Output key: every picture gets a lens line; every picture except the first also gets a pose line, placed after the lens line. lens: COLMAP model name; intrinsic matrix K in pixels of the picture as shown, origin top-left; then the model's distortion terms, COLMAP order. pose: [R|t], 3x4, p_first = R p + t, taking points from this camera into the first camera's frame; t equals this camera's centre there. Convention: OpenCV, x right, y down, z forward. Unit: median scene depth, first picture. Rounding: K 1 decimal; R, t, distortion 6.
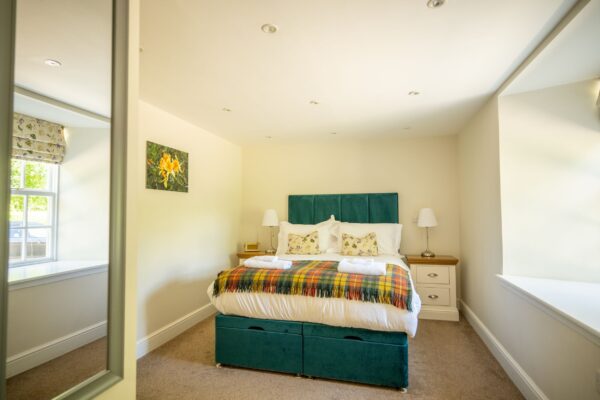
lens RADIAL K [[326.7, 0, 299.4], [0, 326.7, 209.0], [0, 0, 1]] dist [-0.002642, 0.000414]
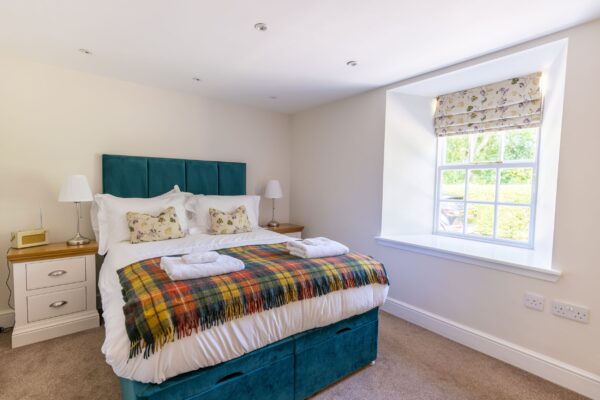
lens RADIAL K [[283.5, 0, 296.8], [0, 283.5, 206.0], [0, 0, 1]] dist [-0.003930, 0.000009]
pose [[0.617433, -0.043262, 0.785433, -0.284776], [-0.033130, 0.996170, 0.080913, 0.003787], [-0.785925, -0.075980, 0.613636, 0.382994]]
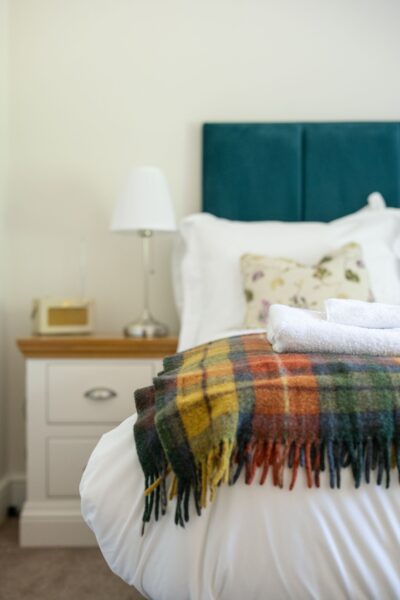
lens RADIAL K [[831.9, 0, 197.4], [0, 831.9, 301.4], [0, 0, 1]] dist [-0.031733, 0.105381]
pose [[0.974944, -0.002237, 0.222440, -0.220285], [-0.005744, 0.999363, 0.035225, 0.093225], [-0.222377, -0.035620, 0.974310, 0.384849]]
